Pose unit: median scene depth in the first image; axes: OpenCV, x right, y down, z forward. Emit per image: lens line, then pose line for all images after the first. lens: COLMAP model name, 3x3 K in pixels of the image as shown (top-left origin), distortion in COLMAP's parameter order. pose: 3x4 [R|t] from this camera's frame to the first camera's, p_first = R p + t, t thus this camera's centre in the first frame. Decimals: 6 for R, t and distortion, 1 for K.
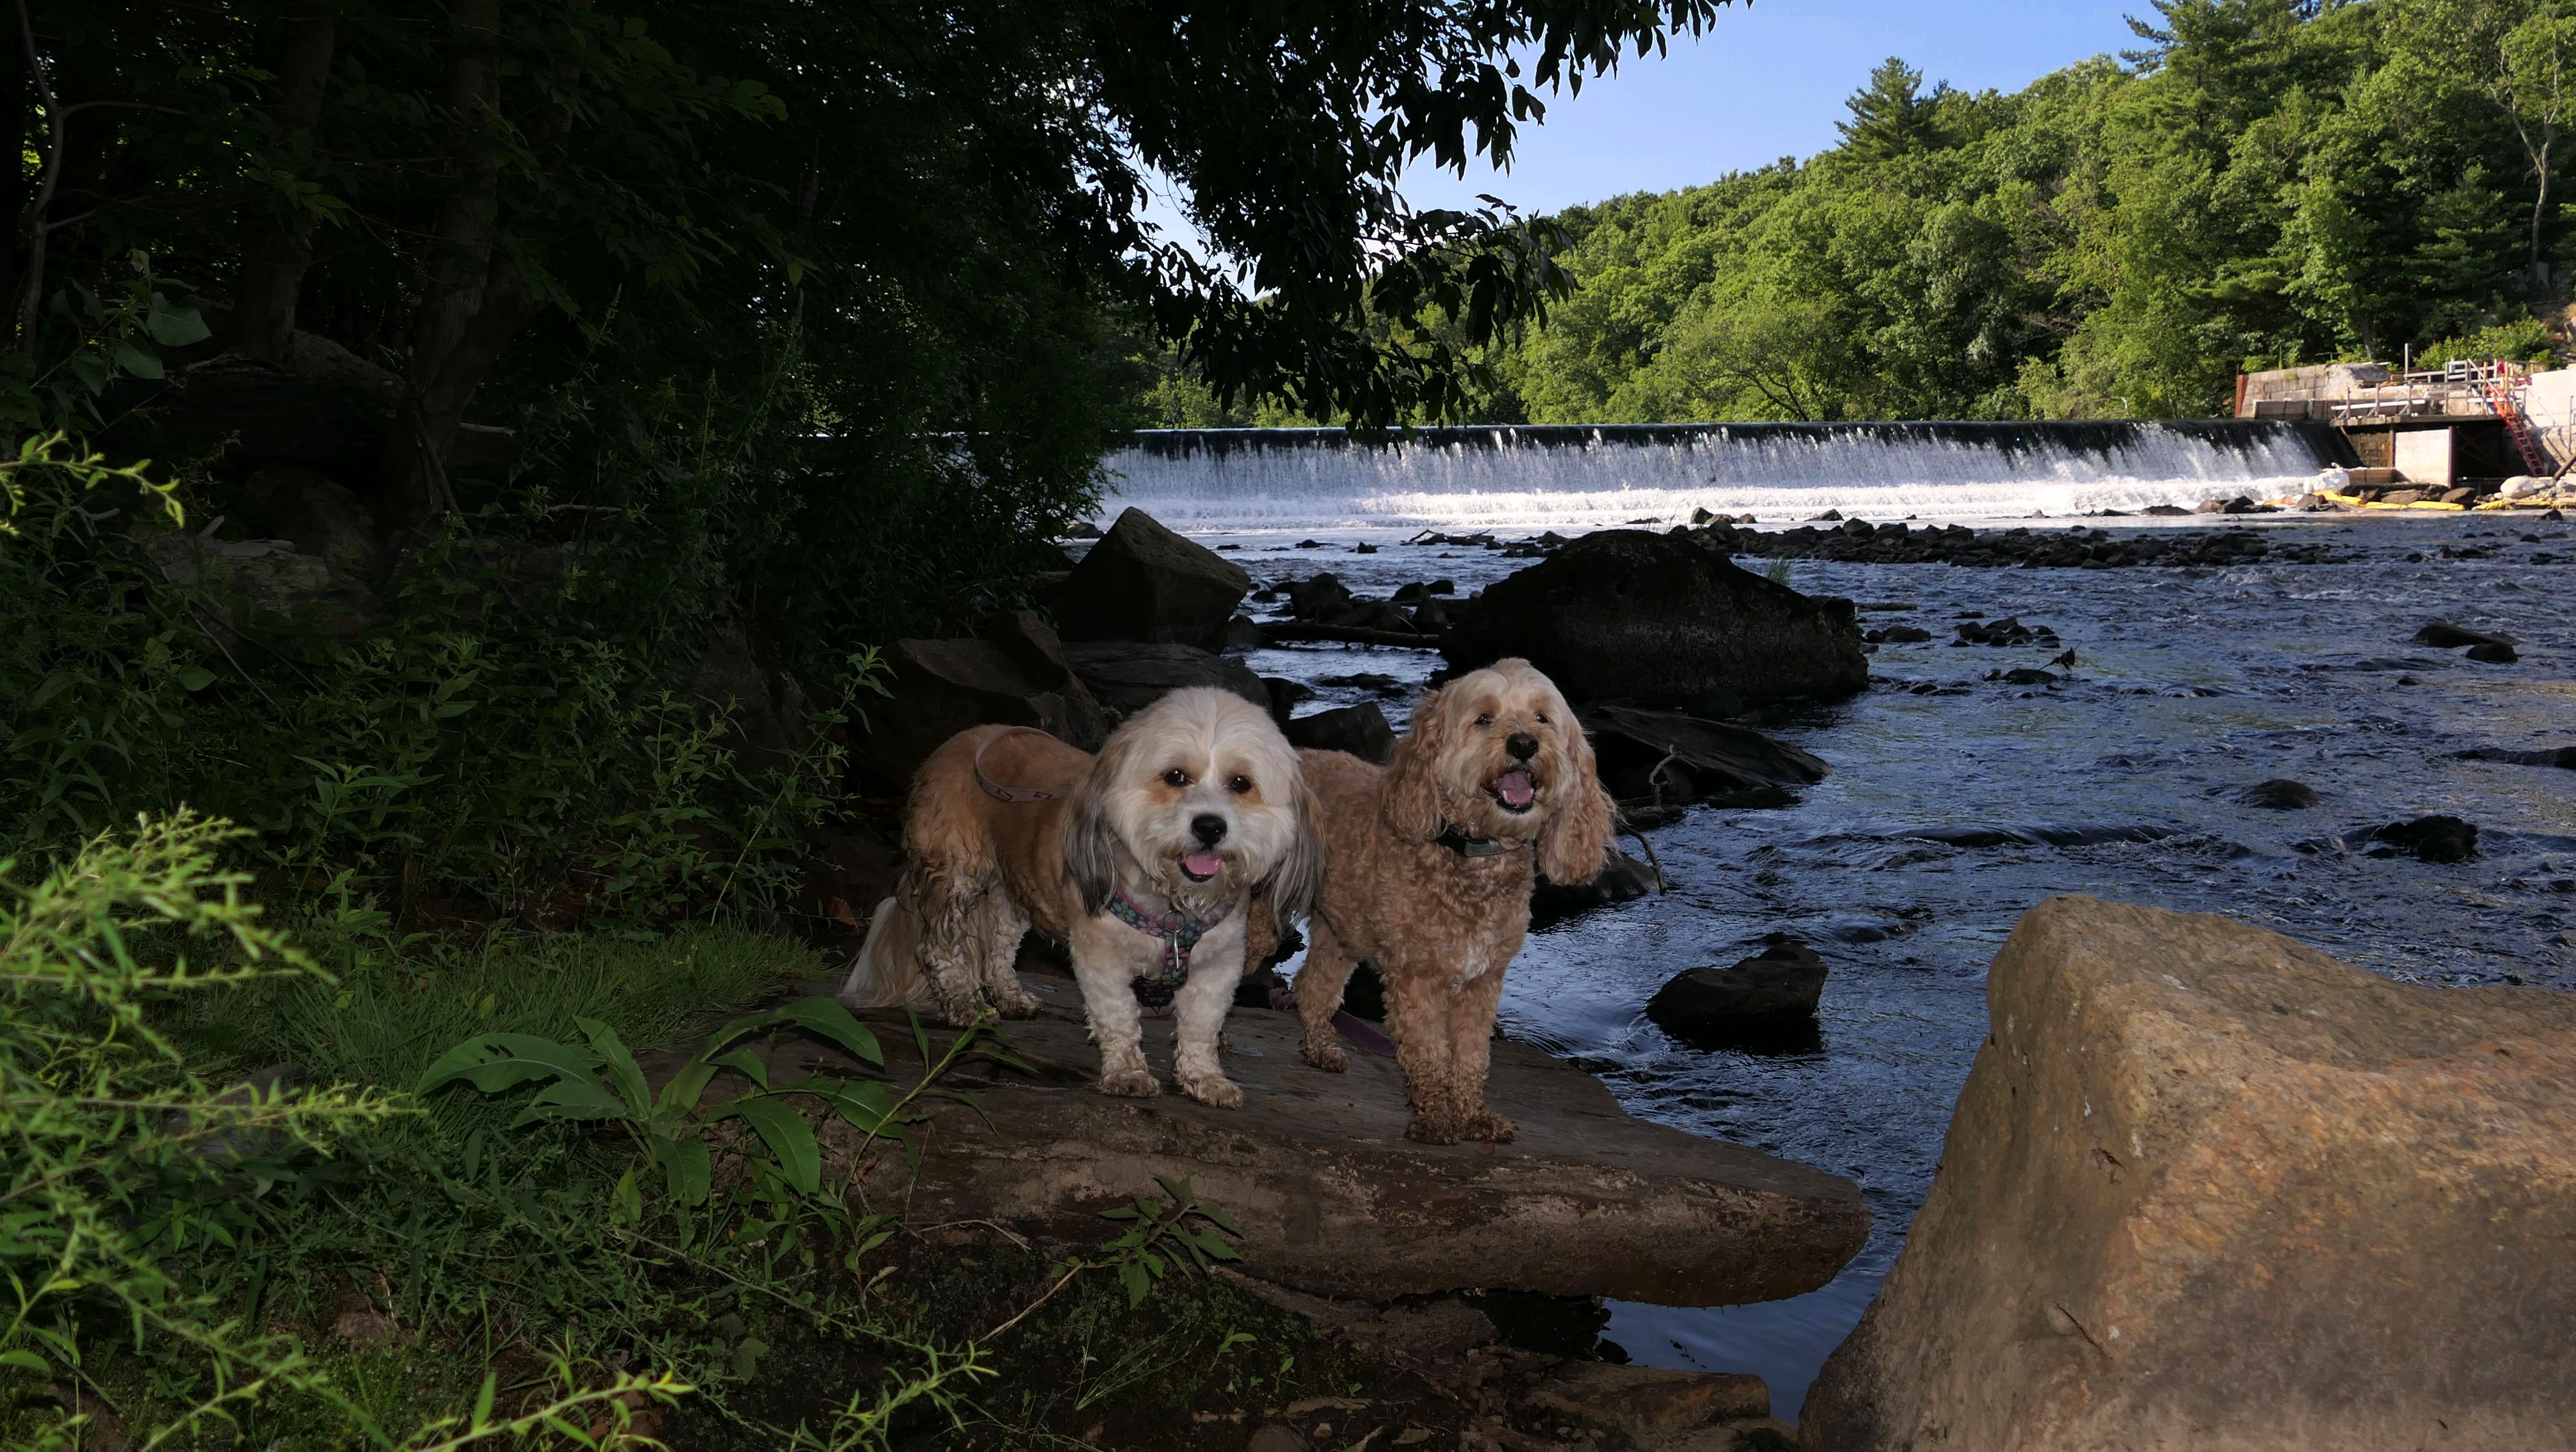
lens RADIAL K [[1881.1, 0, 1290.0], [0, 1881.1, 725.6], [0, 0, 1]] dist [0.050517, 0.002842]
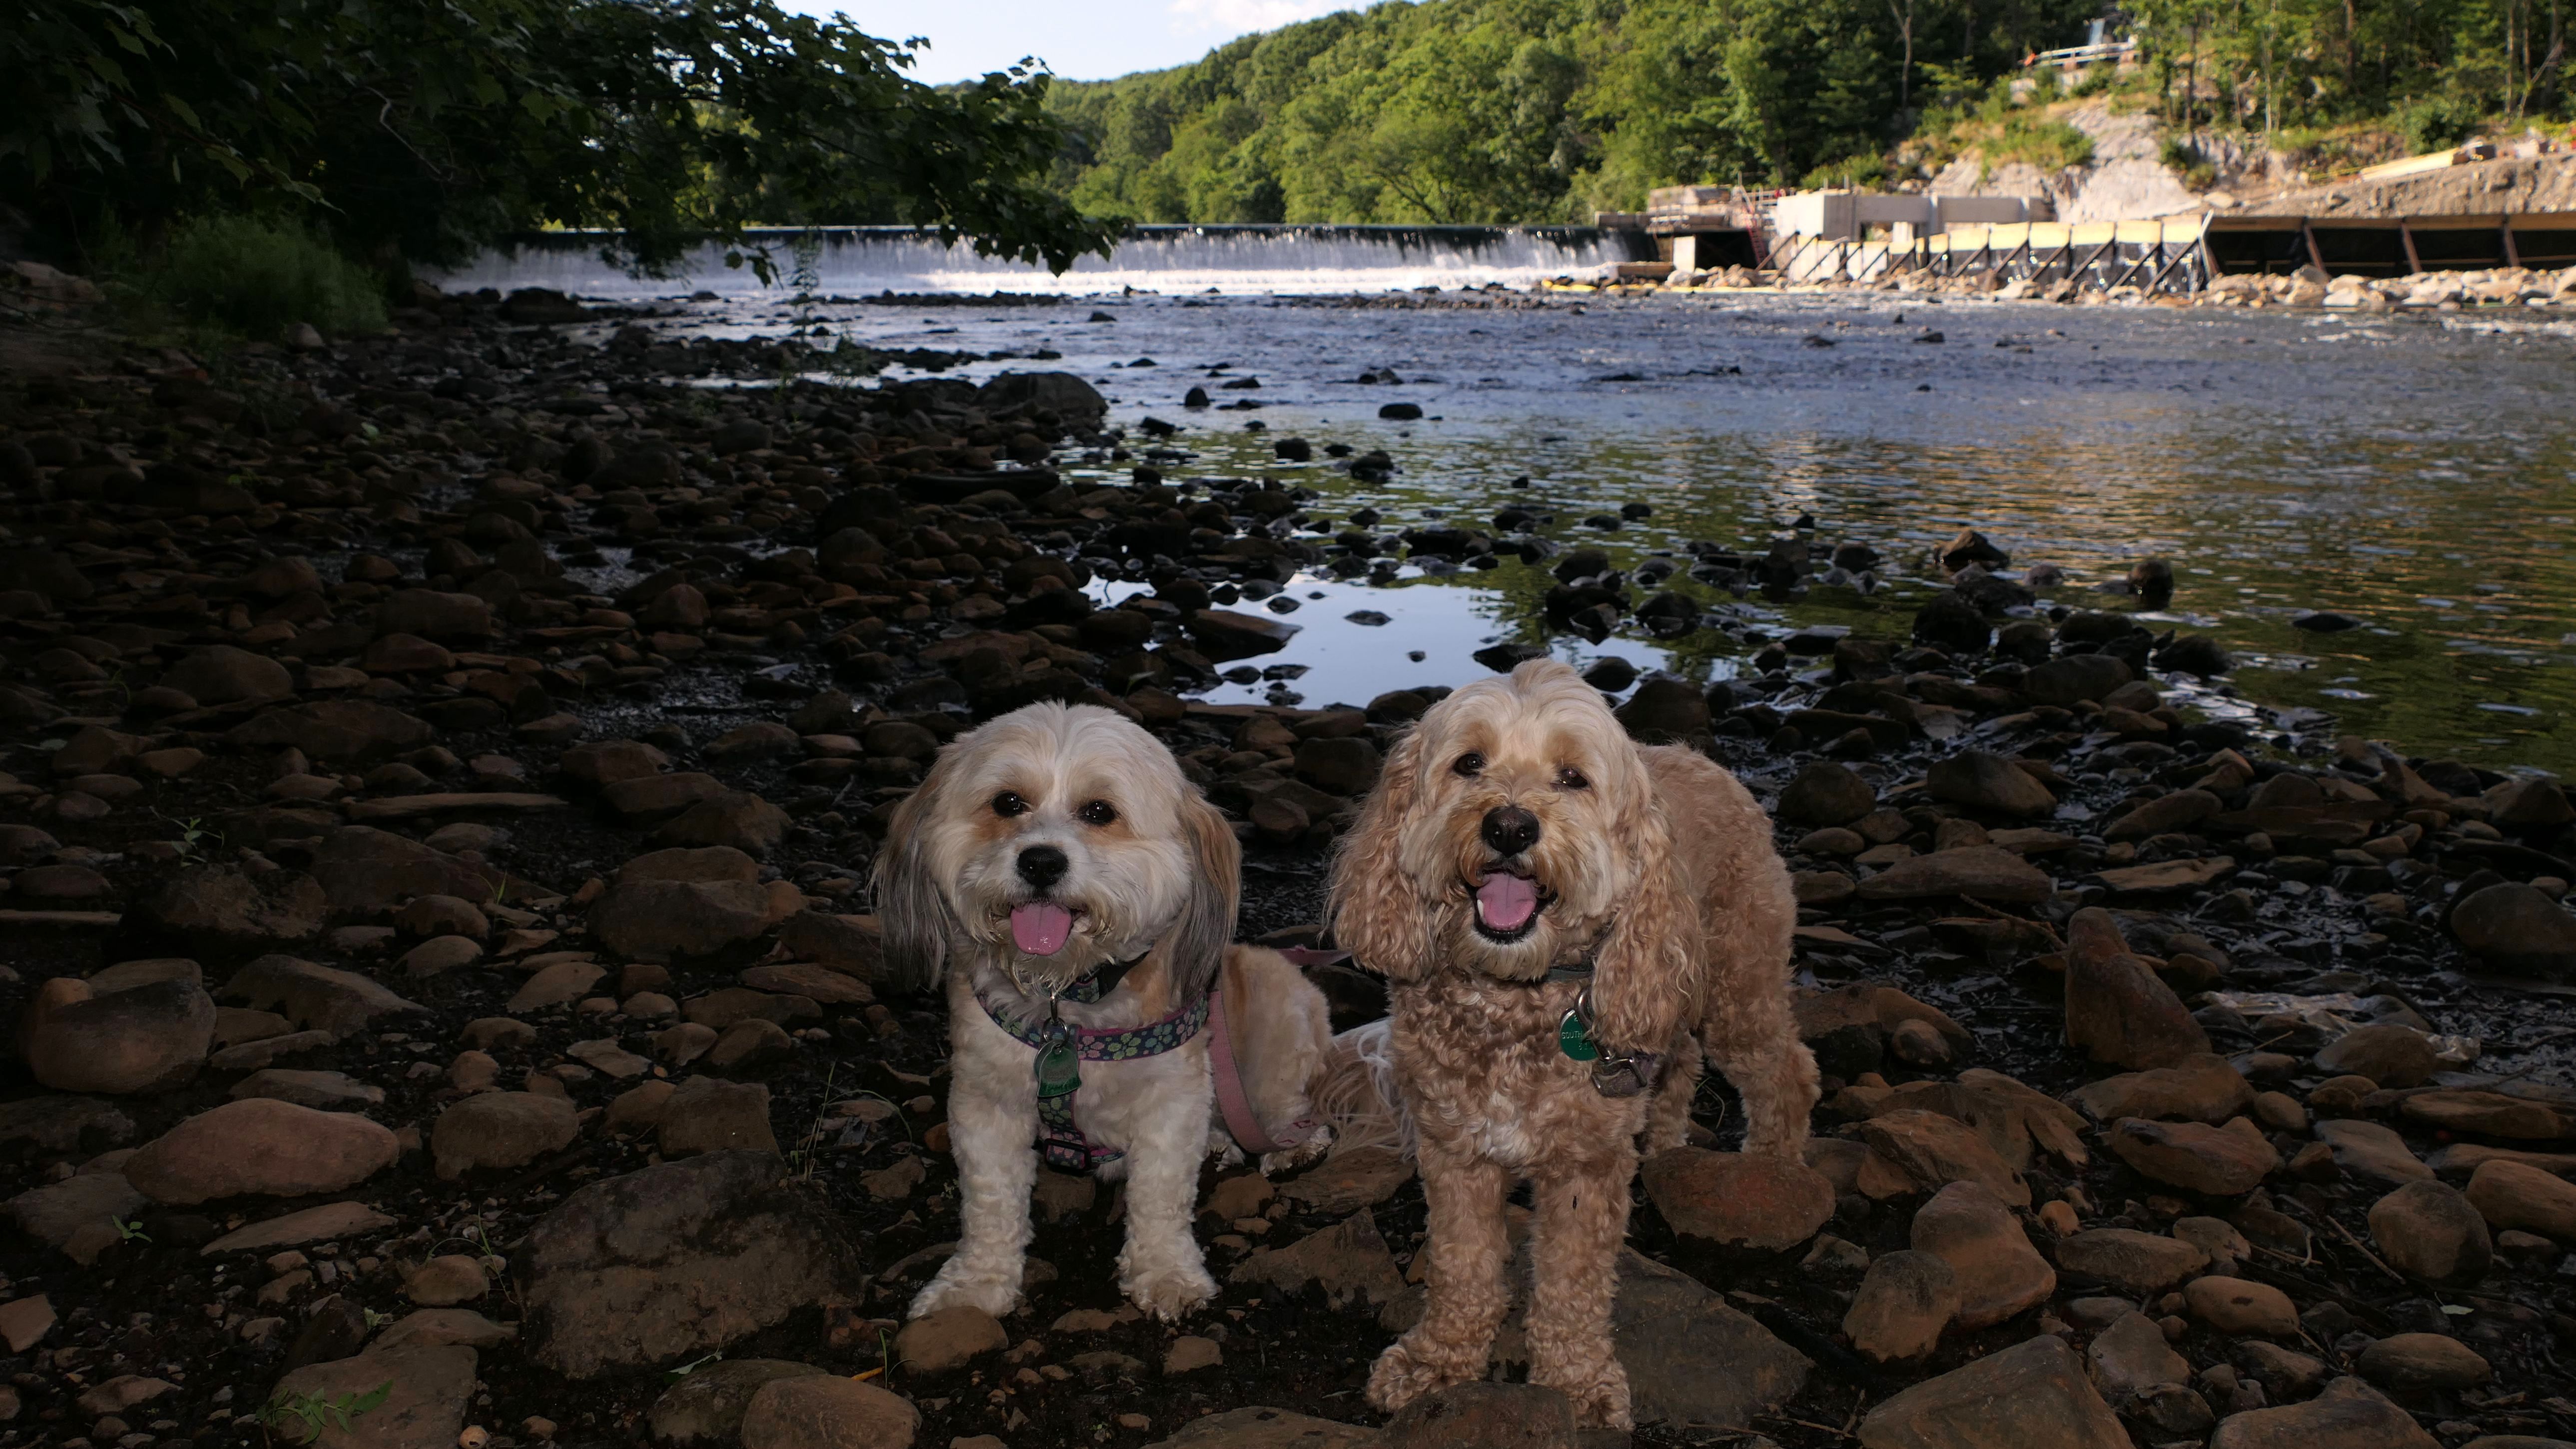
lens RADIAL K [[2148.5, 0, 1281.9], [0, 2148.5, 733.6], [0, 0, 1]] dist [-0.035341, 0.060807]
pose [[0.999955, 0.008489, -0.004142, 0.234093], [-0.008084, 0.995948, 0.089563, 0.062133], [0.004885, -0.089526, 0.995973, -0.520597]]
